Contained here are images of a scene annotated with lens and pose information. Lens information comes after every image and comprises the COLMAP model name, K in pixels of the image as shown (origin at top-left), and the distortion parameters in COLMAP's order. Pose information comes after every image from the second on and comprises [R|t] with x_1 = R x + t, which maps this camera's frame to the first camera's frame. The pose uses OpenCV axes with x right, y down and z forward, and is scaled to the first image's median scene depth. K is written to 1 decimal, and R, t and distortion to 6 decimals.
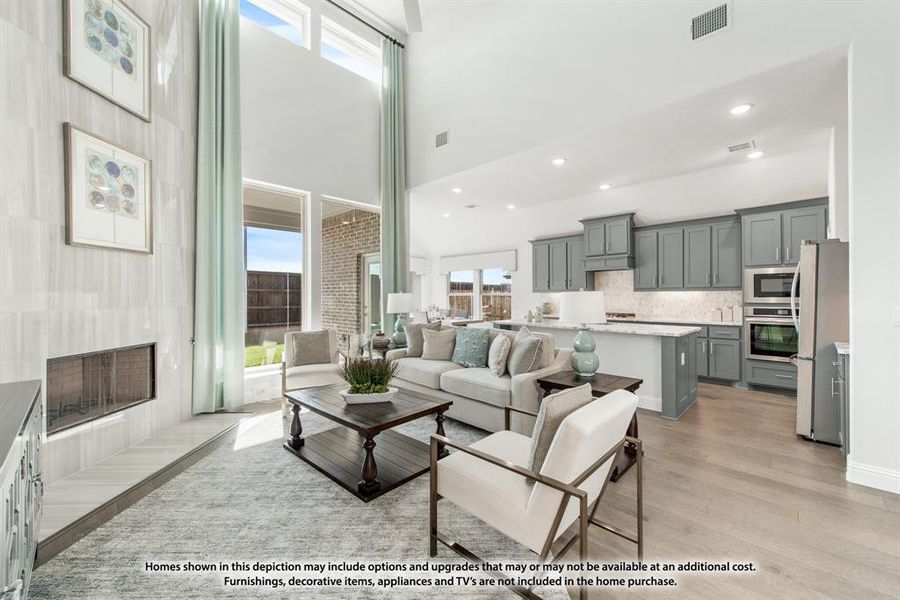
lens RADIAL K [[364.0, 0, 450.8], [0, 364.0, 295.0], [0, 0, 1]] dist [0.002084, -0.000285]
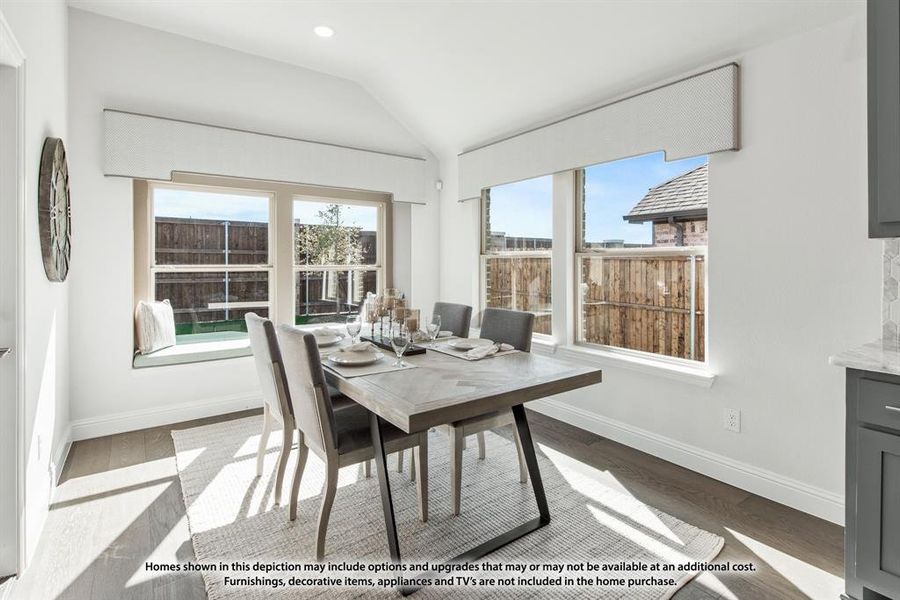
lens RADIAL K [[431.8, 0, 441.3], [0, 431.8, 261.7], [0, 0, 1]] dist [0.001782, 0.000116]
pose [[0.979957, 0.000402, -0.199208, 0.059751], [-0.000363, 1.000000, 0.000237, 0.007549], [0.199208, -0.000160, 0.979957, 0.893232]]
